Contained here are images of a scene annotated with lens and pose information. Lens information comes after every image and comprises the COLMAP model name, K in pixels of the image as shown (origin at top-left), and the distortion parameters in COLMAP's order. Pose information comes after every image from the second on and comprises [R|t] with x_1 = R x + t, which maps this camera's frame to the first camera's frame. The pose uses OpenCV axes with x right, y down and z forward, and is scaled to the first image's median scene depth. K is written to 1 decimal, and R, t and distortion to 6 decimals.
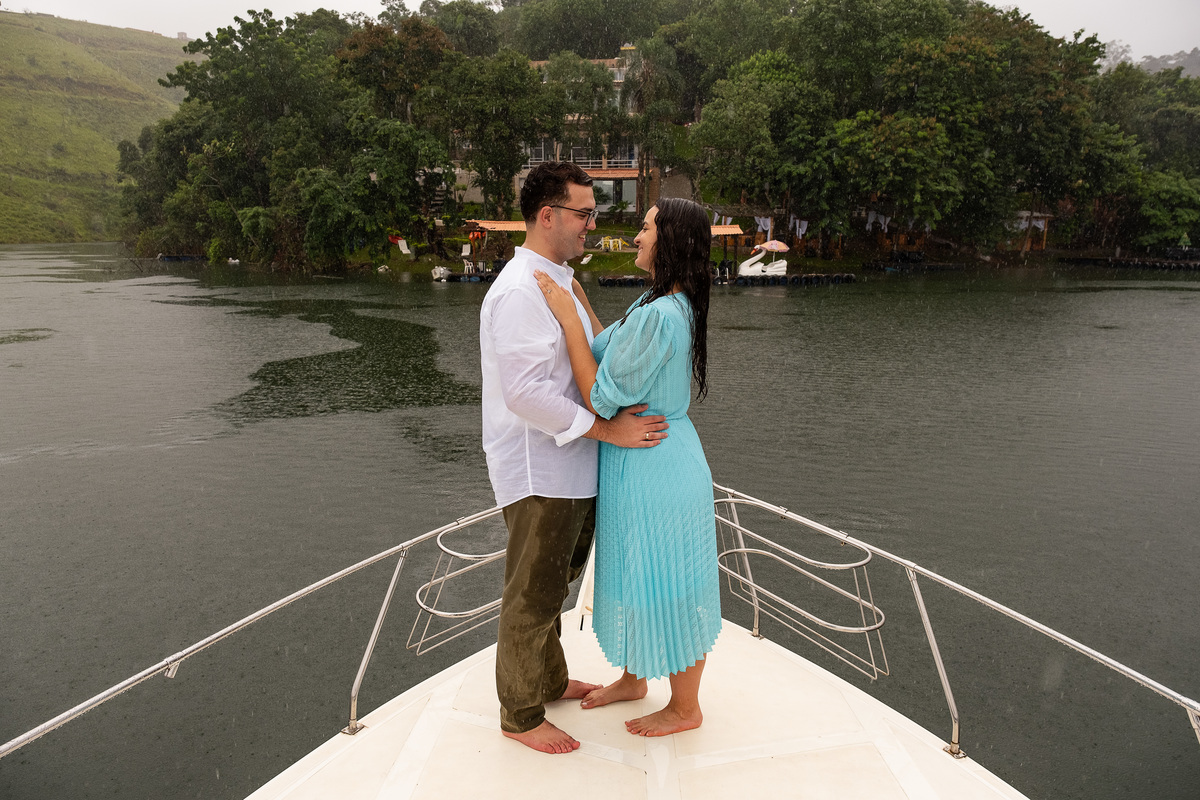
lens RADIAL K [[821.2, 0, 560.9], [0, 821.2, 397.1], [0, 0, 1]] dist [-0.007778, 0.006140]
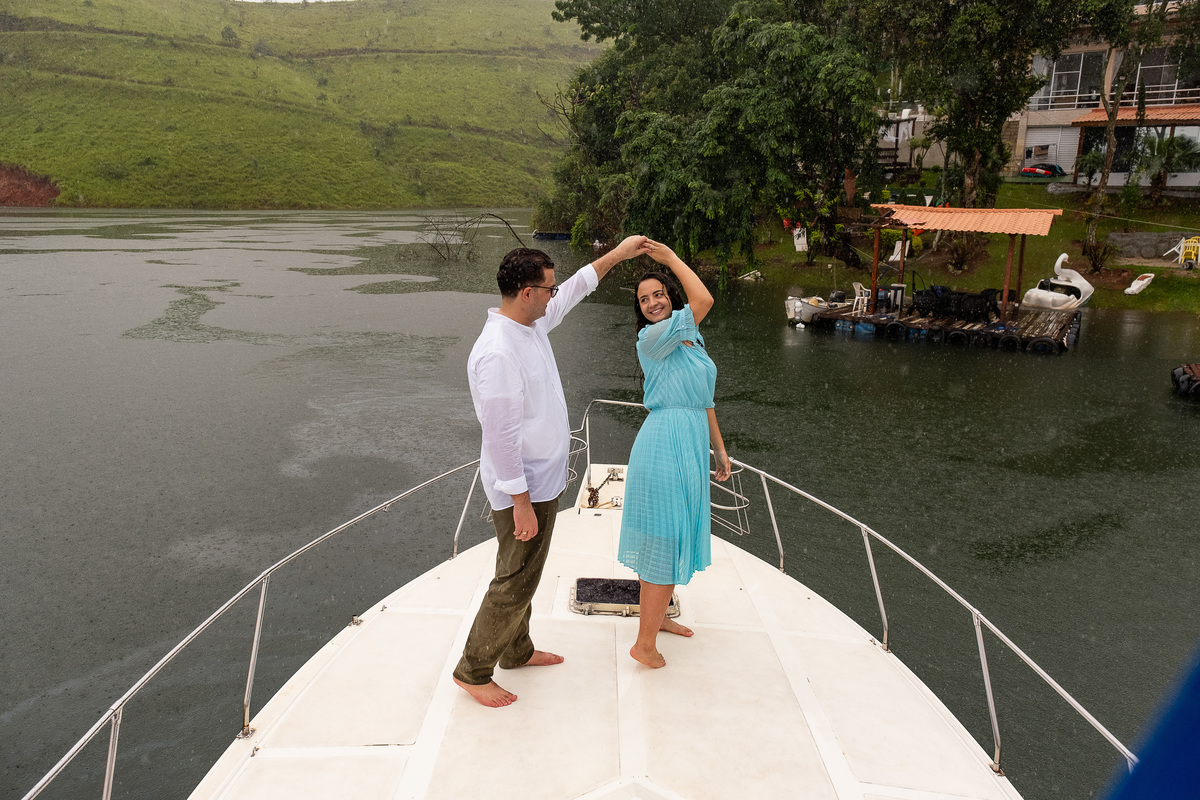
lens RADIAL K [[848.4, 0, 601.8], [0, 848.4, 406.9], [0, 0, 1]] dist [0.003599, -0.001285]
pose [[0.868102, 0.136338, -0.477296, 0.003804], [-0.116511, 0.990644, 0.071064, -0.088508], [0.482519, -0.006081, 0.875864, 0.373676]]
